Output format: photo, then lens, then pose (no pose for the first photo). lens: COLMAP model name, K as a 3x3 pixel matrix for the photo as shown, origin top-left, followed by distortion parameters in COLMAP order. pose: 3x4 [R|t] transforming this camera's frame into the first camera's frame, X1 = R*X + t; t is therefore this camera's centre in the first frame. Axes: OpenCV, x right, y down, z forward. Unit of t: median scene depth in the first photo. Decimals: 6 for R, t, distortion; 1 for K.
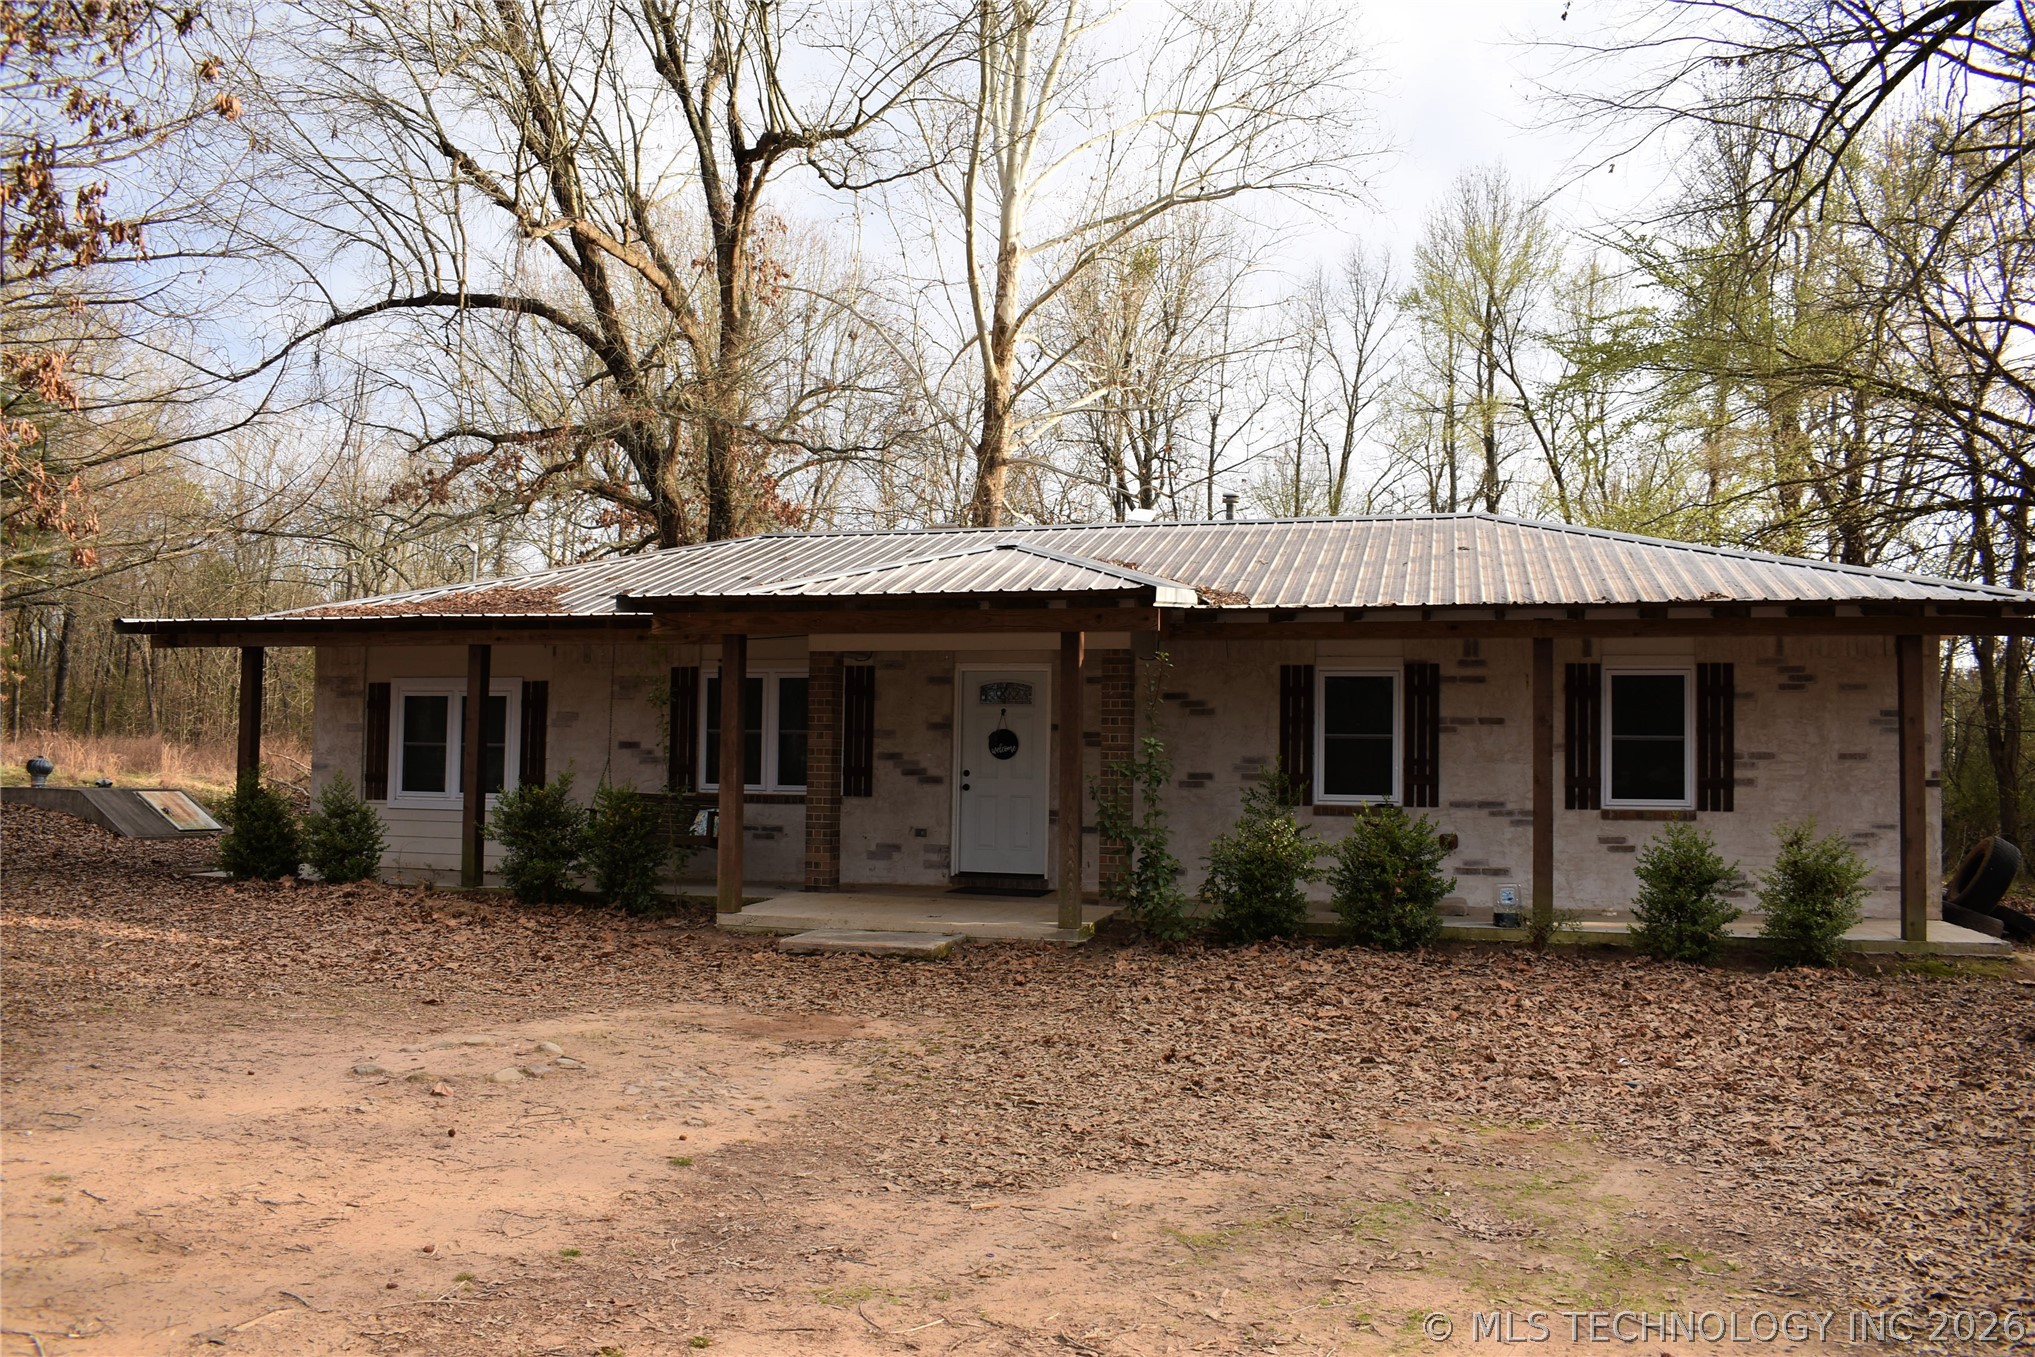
lens RADIAL K [[1588.8, 0, 1021.7], [0, 1588.8, 671.4], [0, 0, 1]] dist [-0.096376, 0.018331]
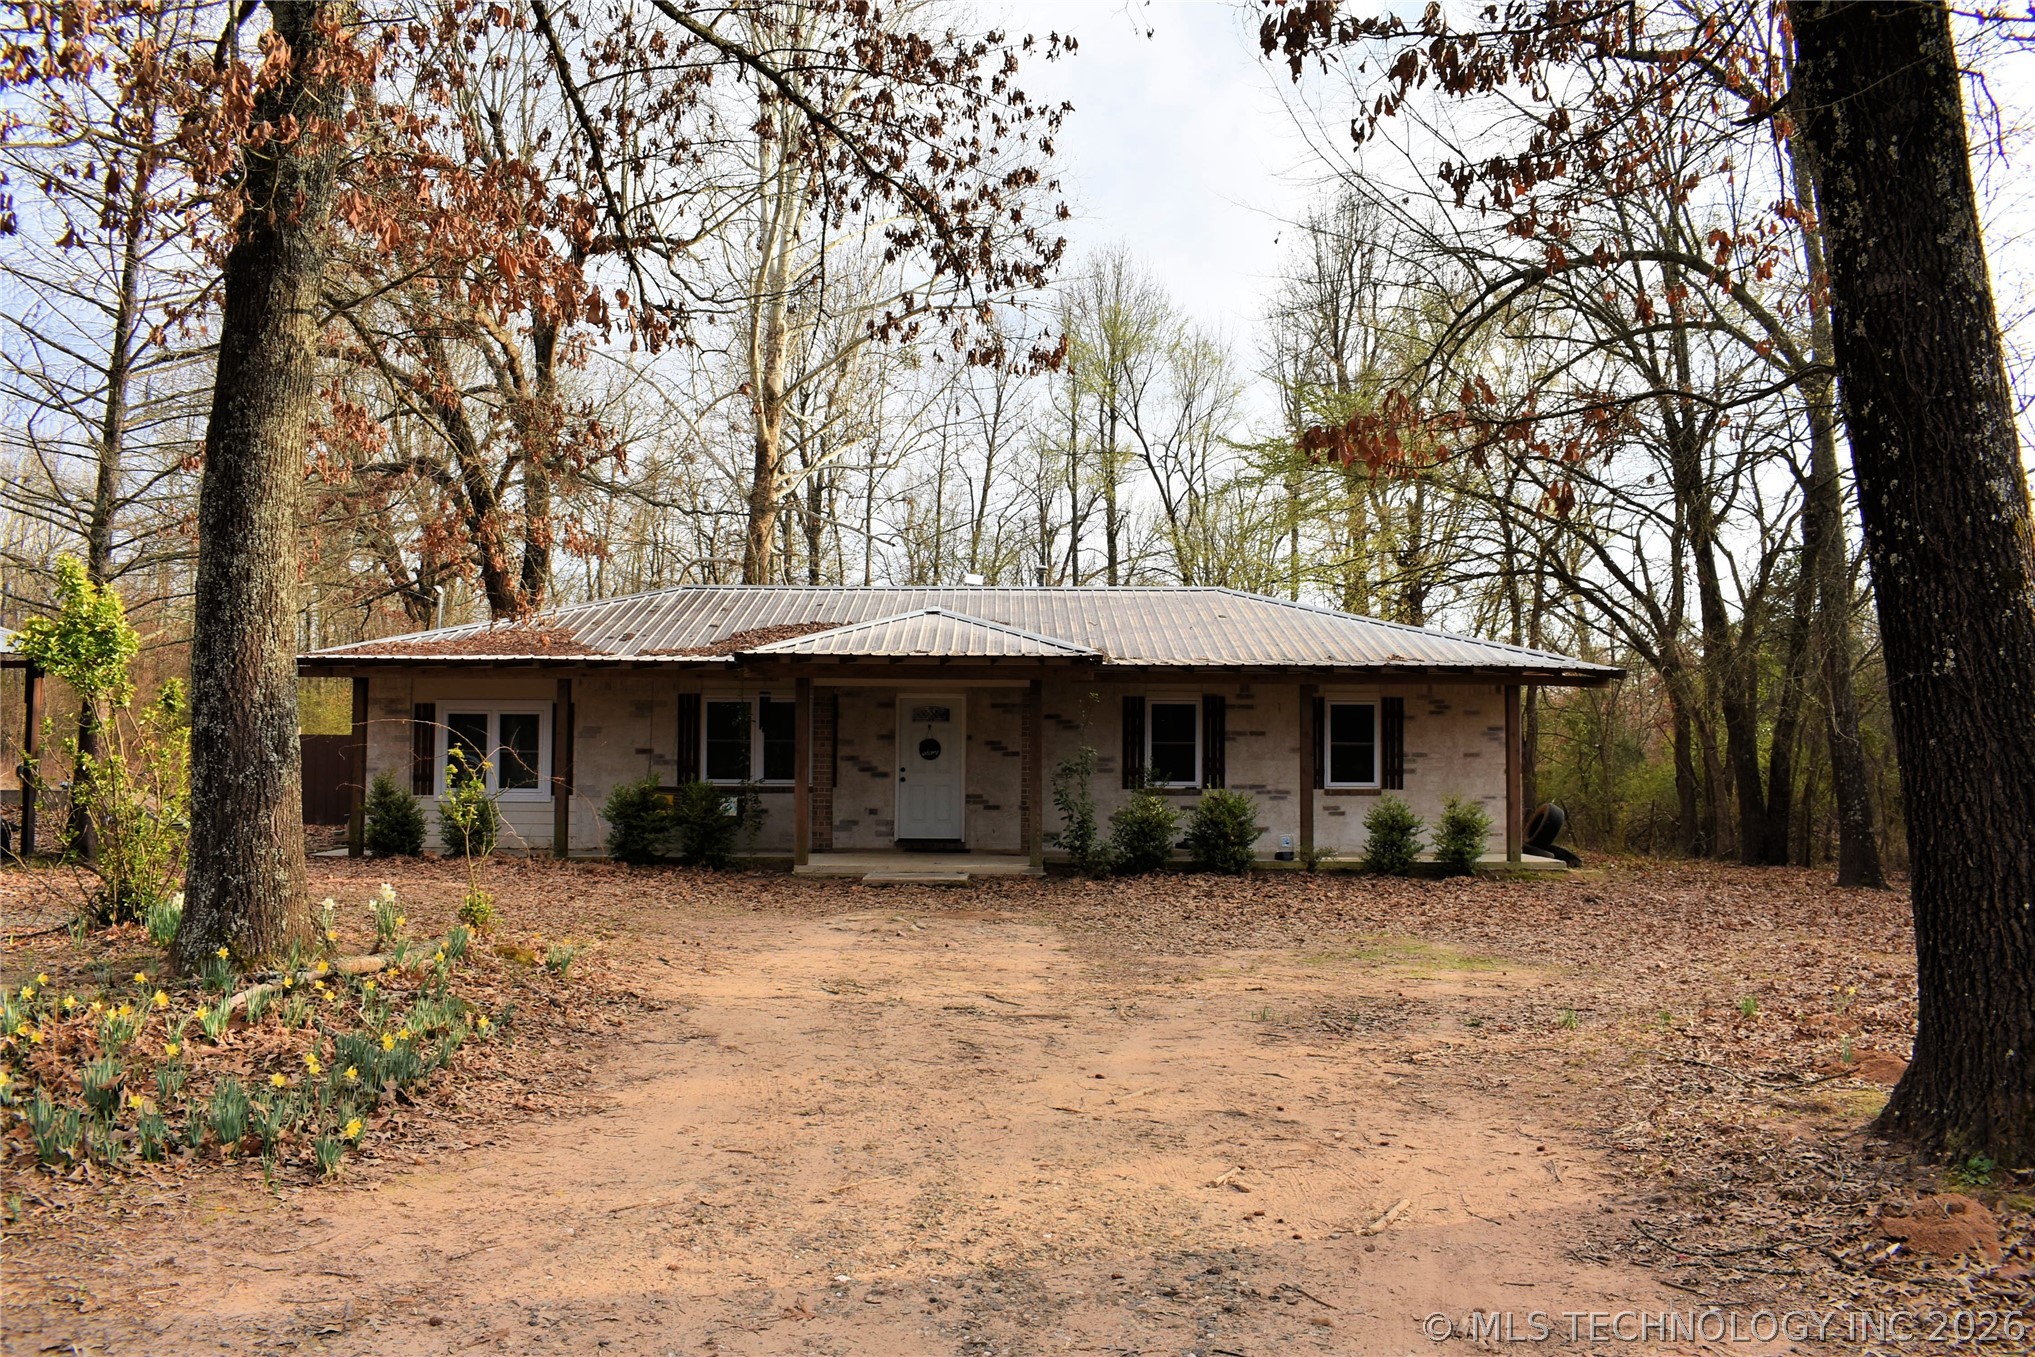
lens RADIAL K [[1588.8, 0, 1021.7], [0, 1588.8, 671.4], [0, 0, 1]] dist [-0.096376, 0.018331]
pose [[0.960576, 0.007755, 0.277909, -0.350023], [-0.008576, 0.999962, 0.001740, -0.029485], [-0.277885, -0.004055, 0.960606, -0.428289]]
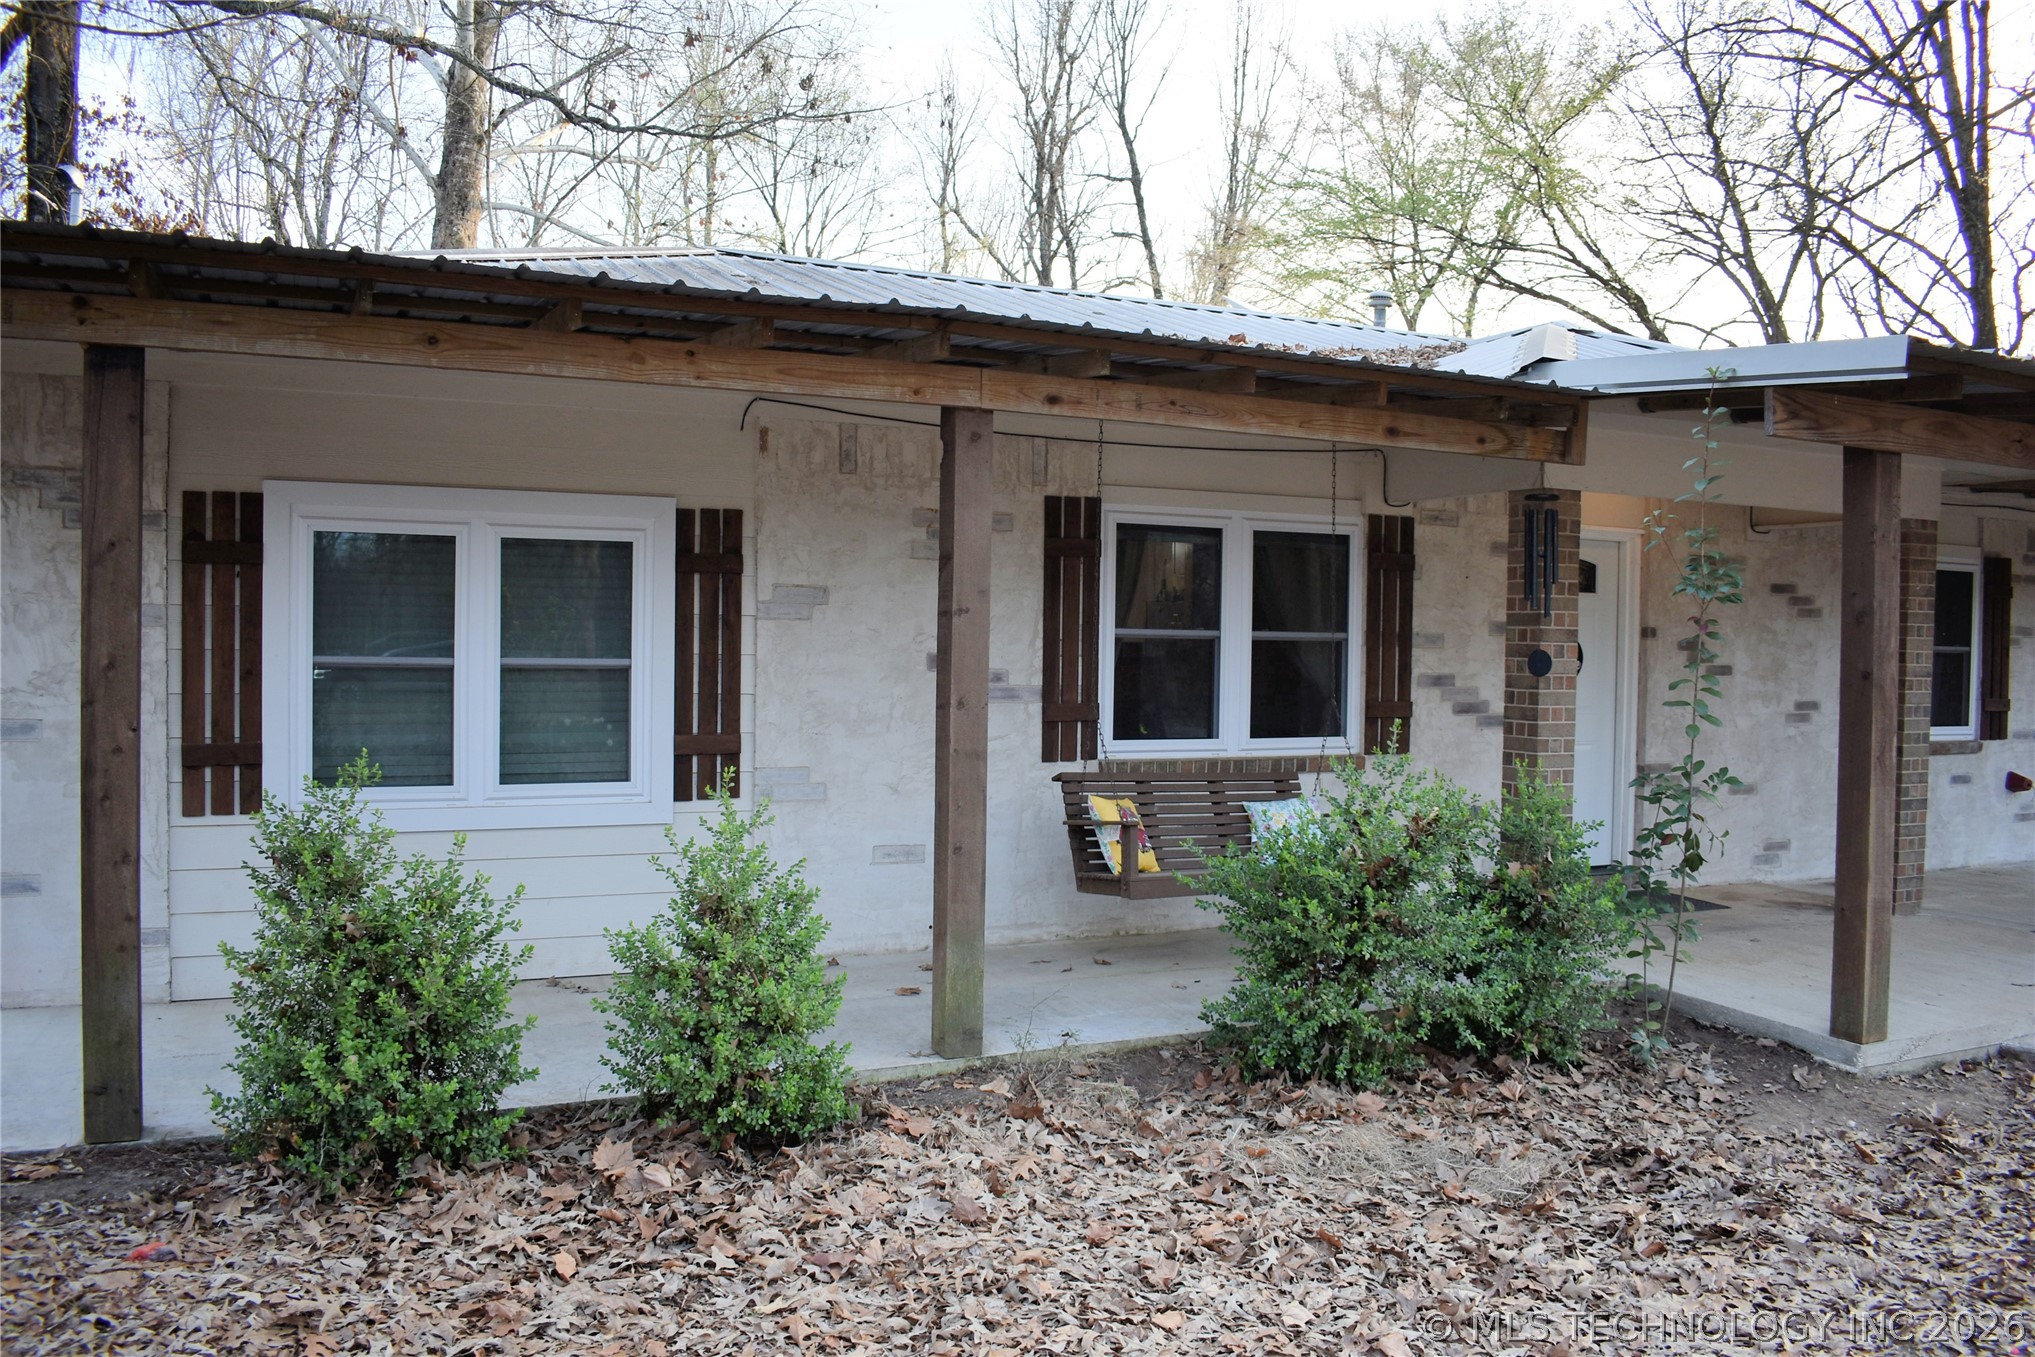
lens RADIAL K [[1588.8, 0, 1021.7], [0, 1588.8, 671.4], [0, 0, 1]] dist [-0.096376, 0.018331]
pose [[0.757328, 0.003317, 0.653026, -0.591932], [-0.016789, 0.999755, 0.014392, 0.047288], [-0.652818, -0.021863, 0.757199, 0.714107]]
